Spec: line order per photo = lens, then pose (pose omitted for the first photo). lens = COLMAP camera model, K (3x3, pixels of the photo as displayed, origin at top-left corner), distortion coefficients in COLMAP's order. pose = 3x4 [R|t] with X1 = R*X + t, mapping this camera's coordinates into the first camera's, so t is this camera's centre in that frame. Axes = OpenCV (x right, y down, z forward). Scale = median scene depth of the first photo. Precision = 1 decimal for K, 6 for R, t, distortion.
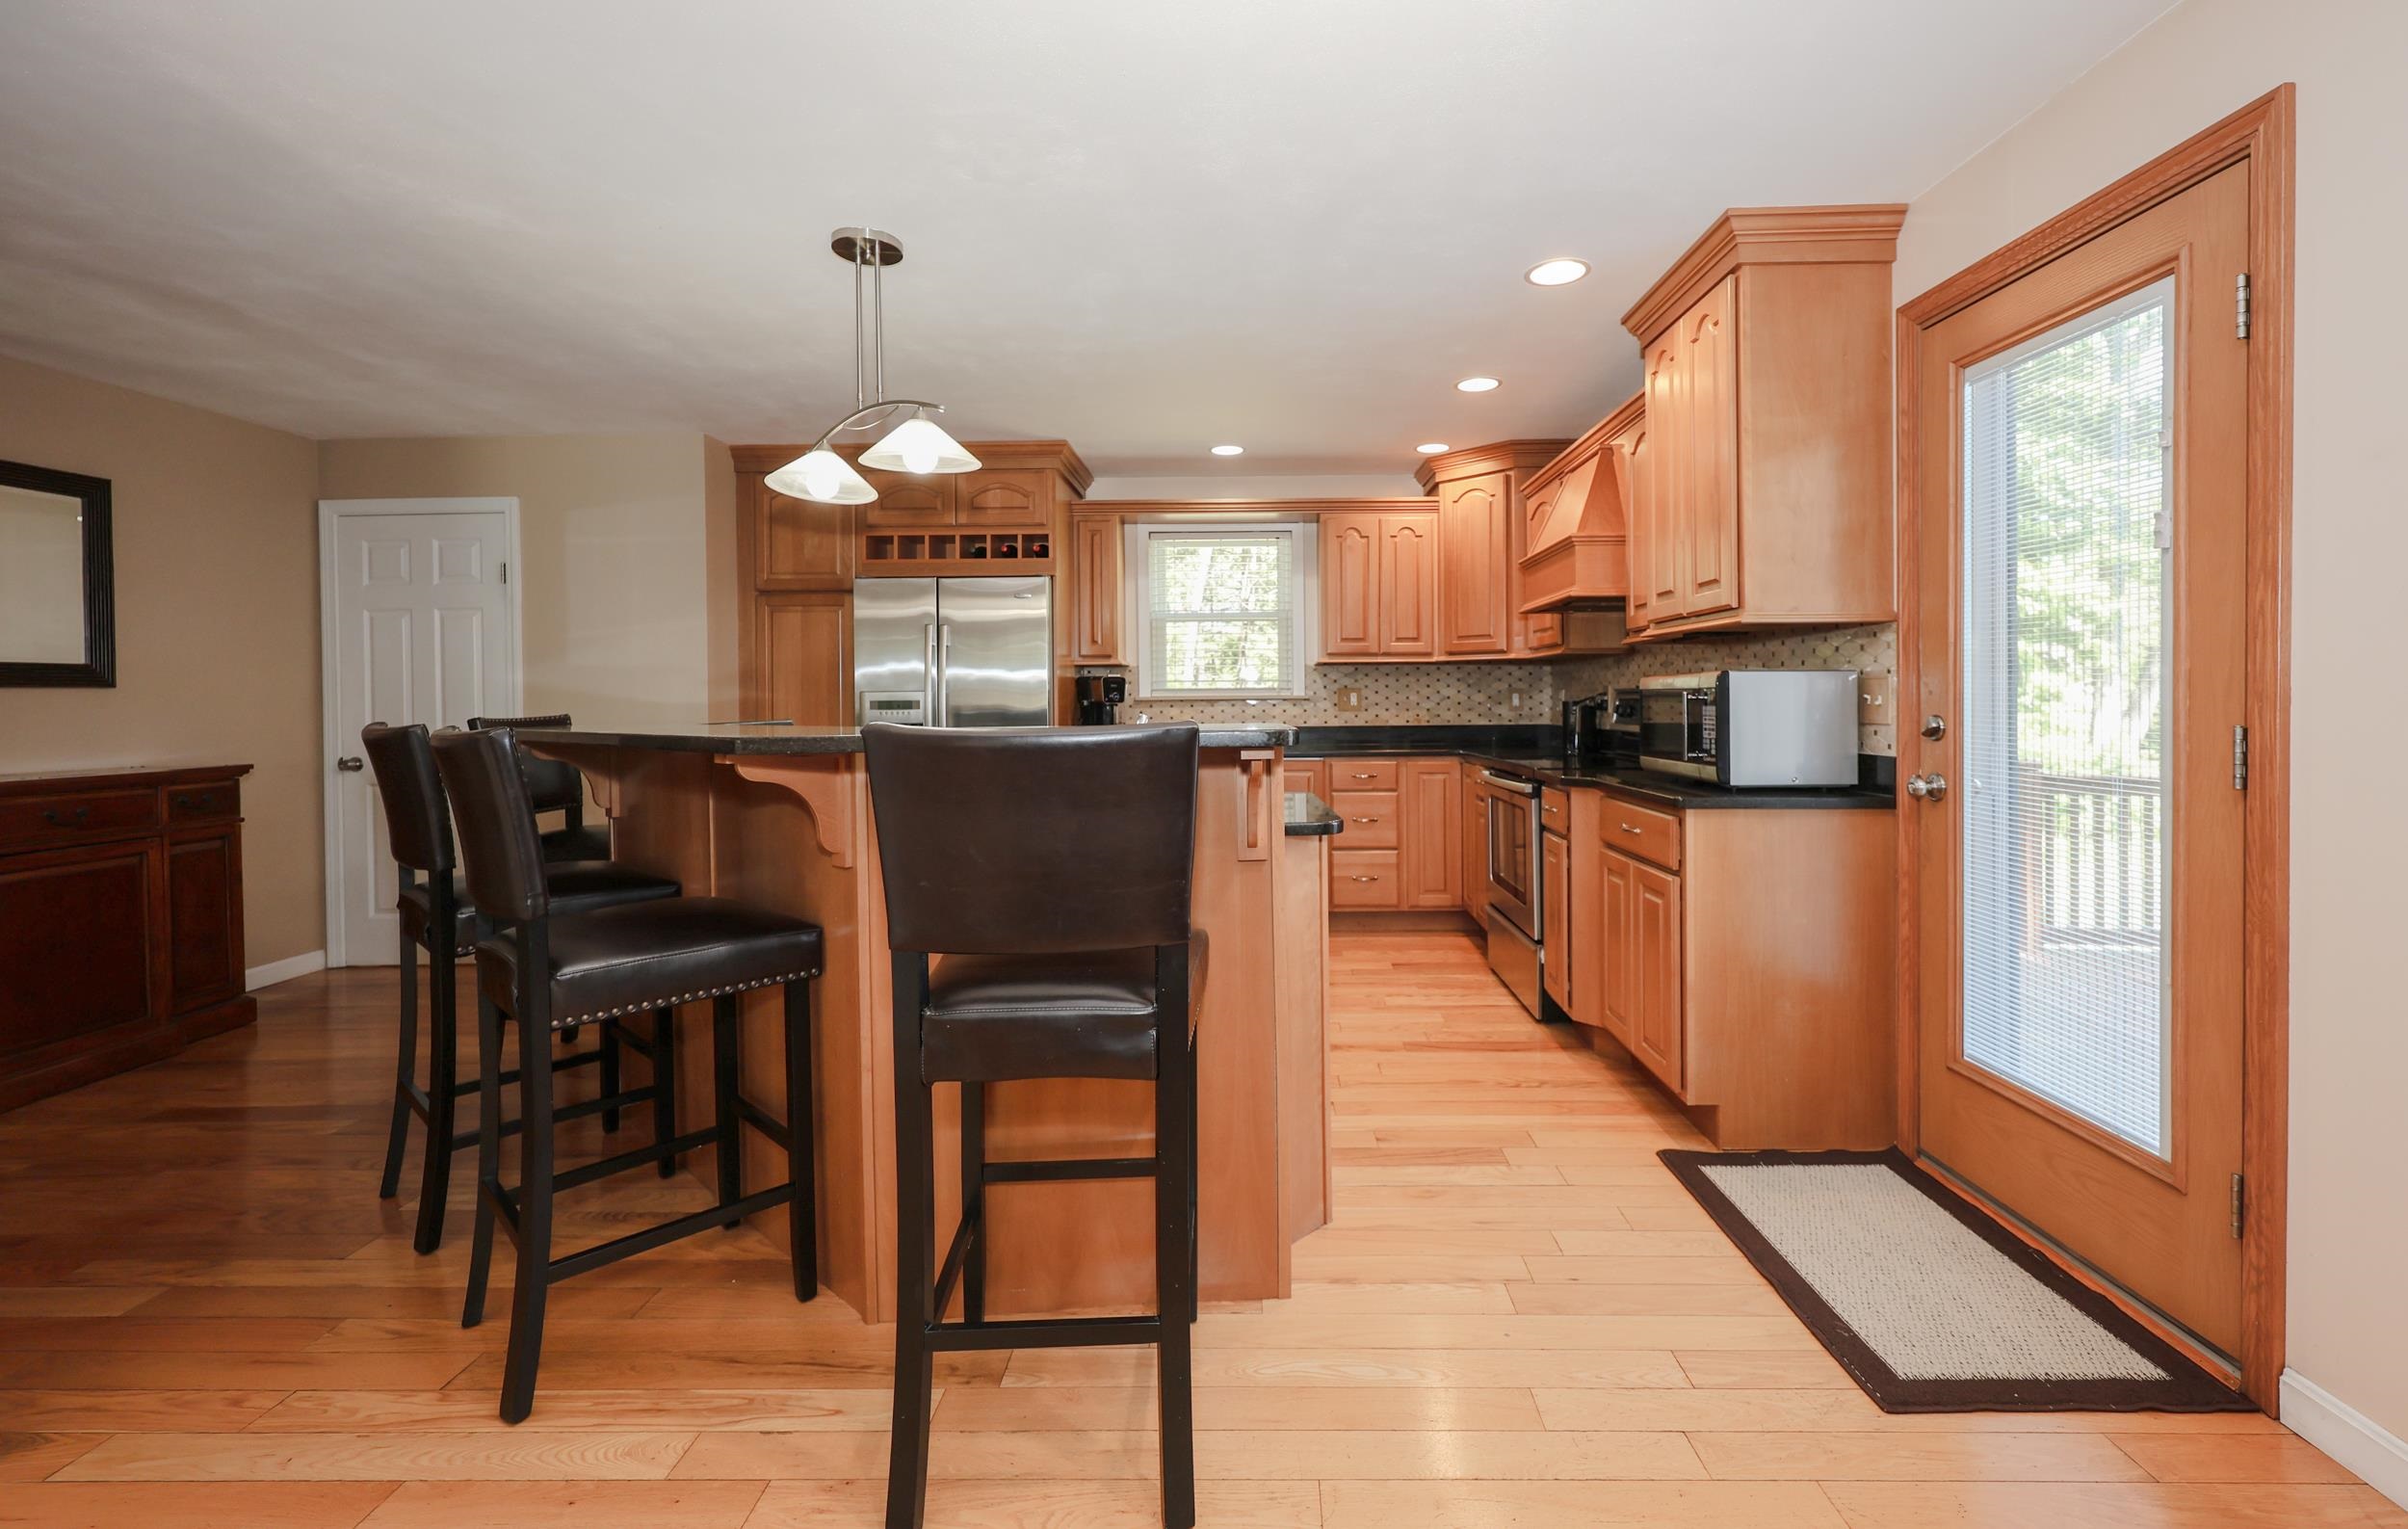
lens RADIAL K [[1023.4, 0, 1229.5], [0, 1023.4, 702.8], [0, 0, 1]] dist [0.004257, 0.000216]
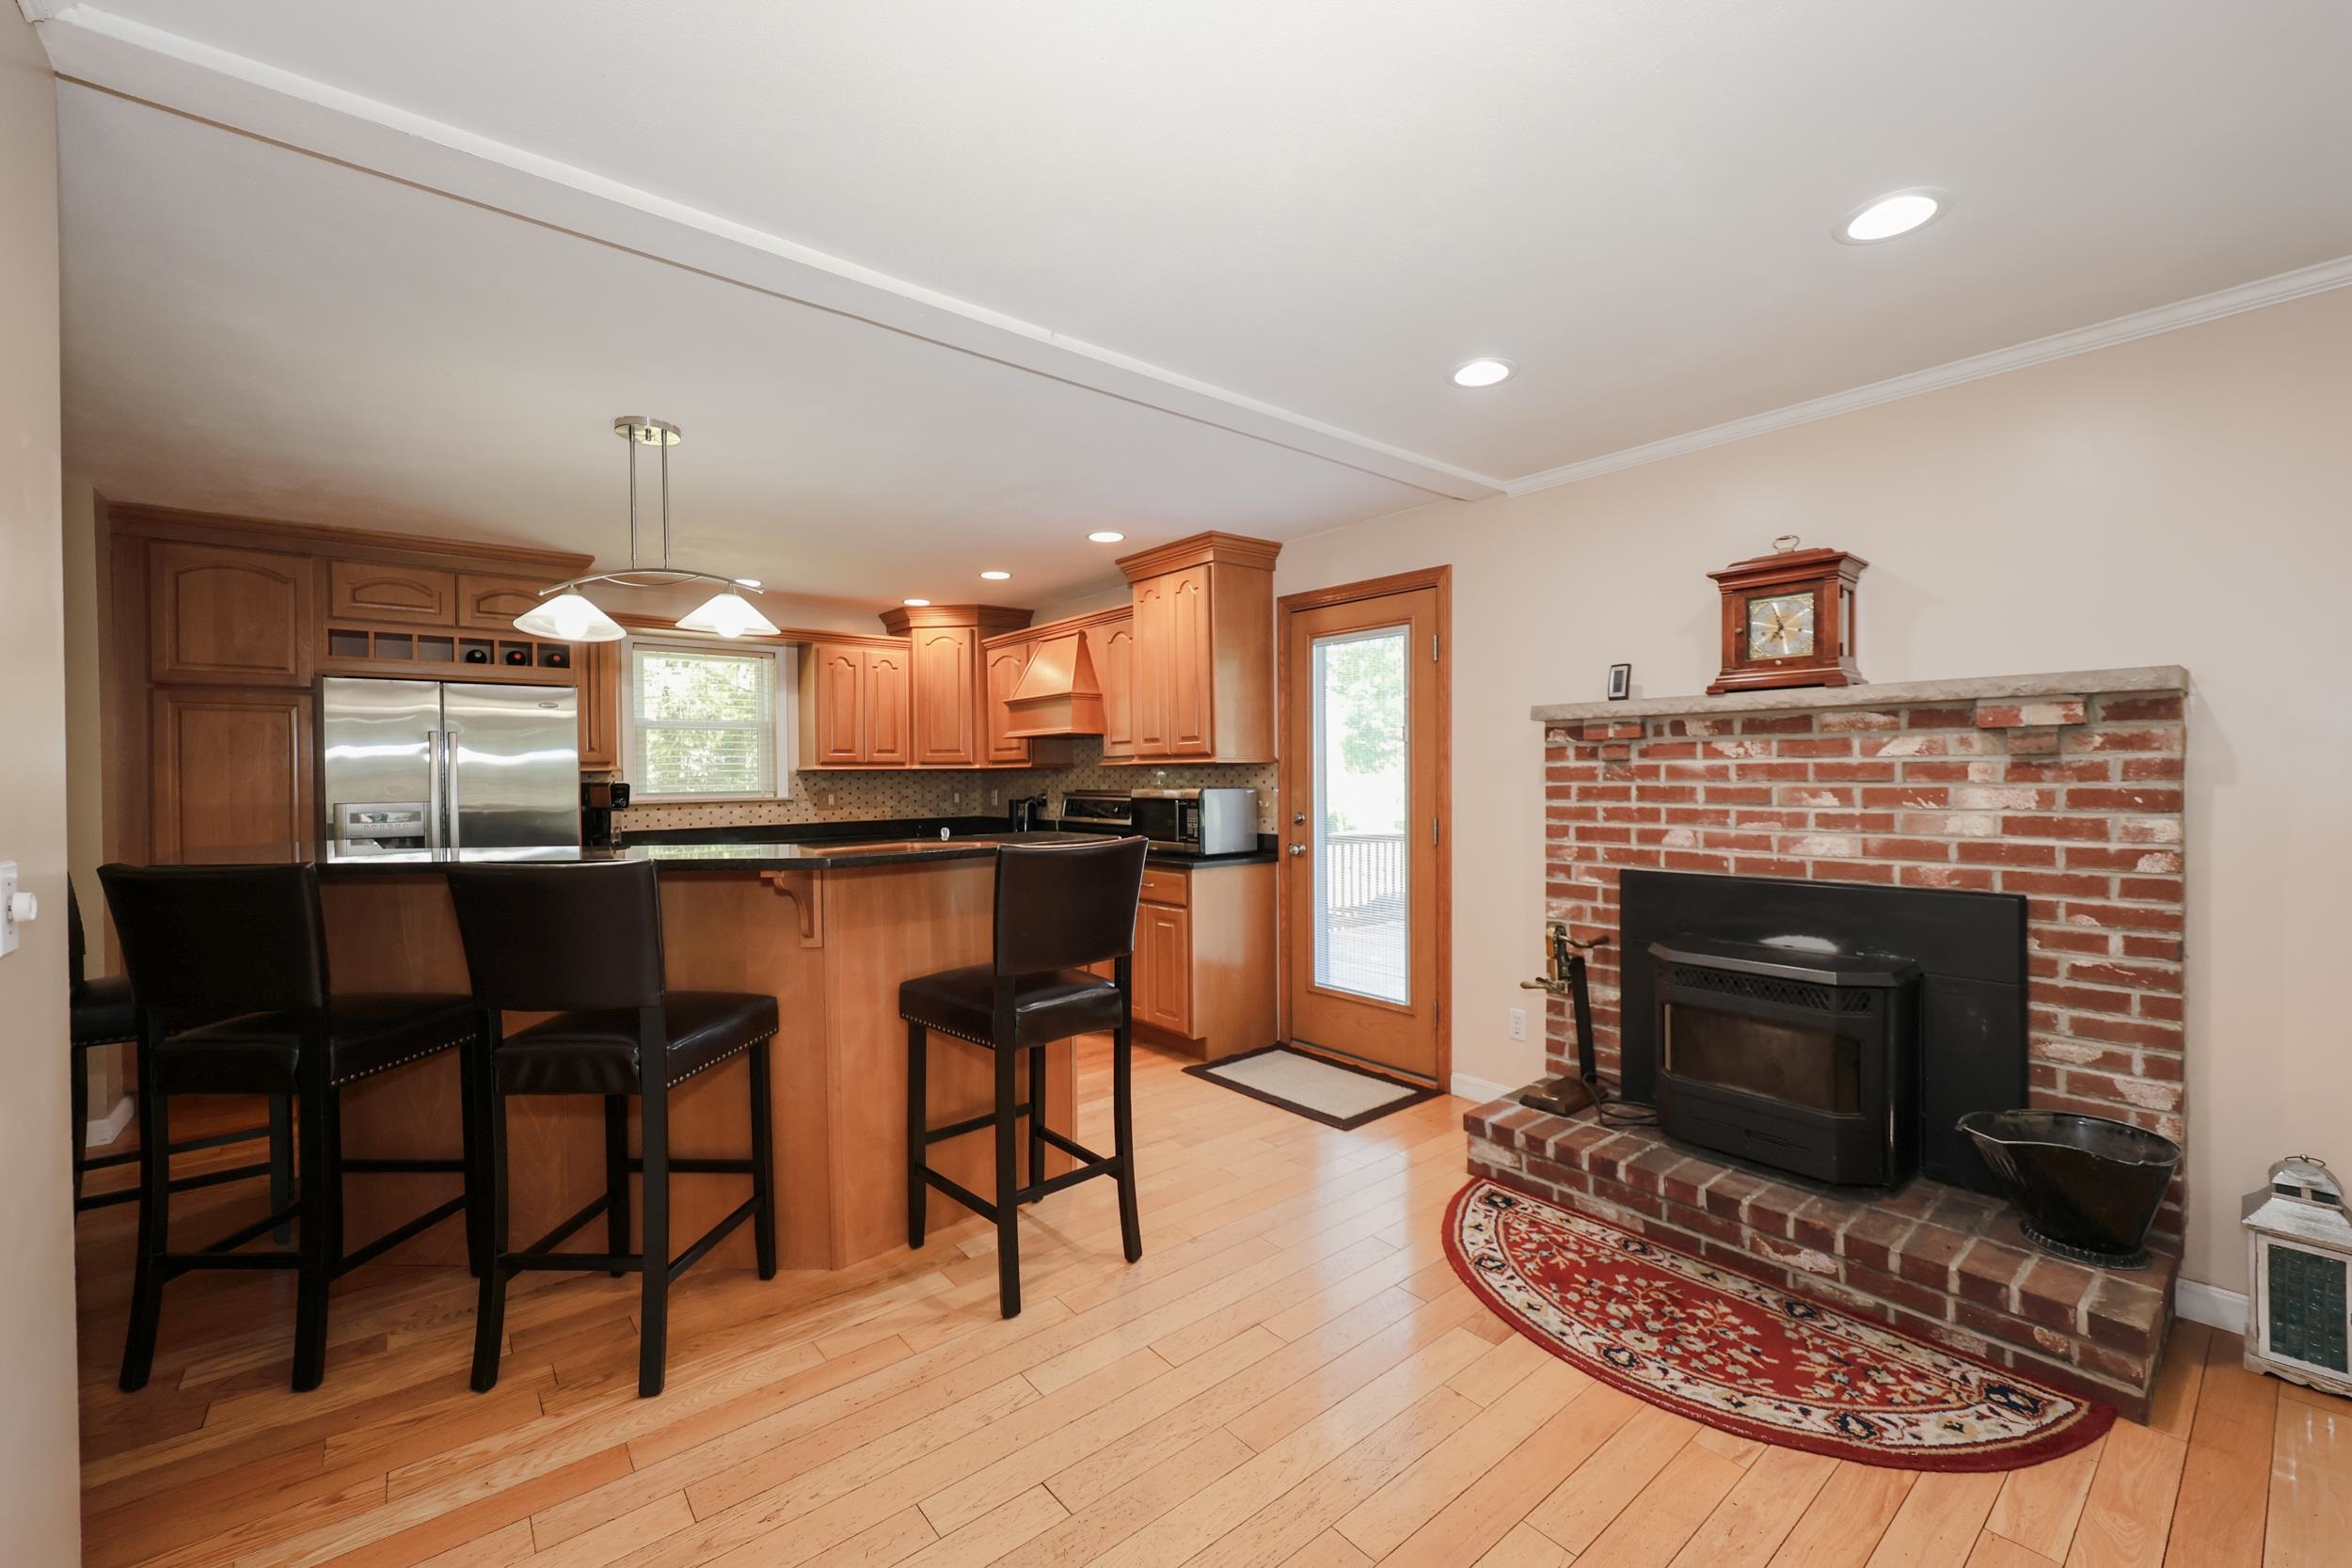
lens RADIAL K [[960.3, 0, 1175.1], [0, 960.3, 779.9], [0, 0, 1]] dist [0.002003, -0.000118]
pose [[0.765048, -0.003659, 0.643963, -0.594852], [0.007242, 0.999970, -0.002923, -0.041422], [-0.643933, 0.006900, 0.765051, -0.218324]]
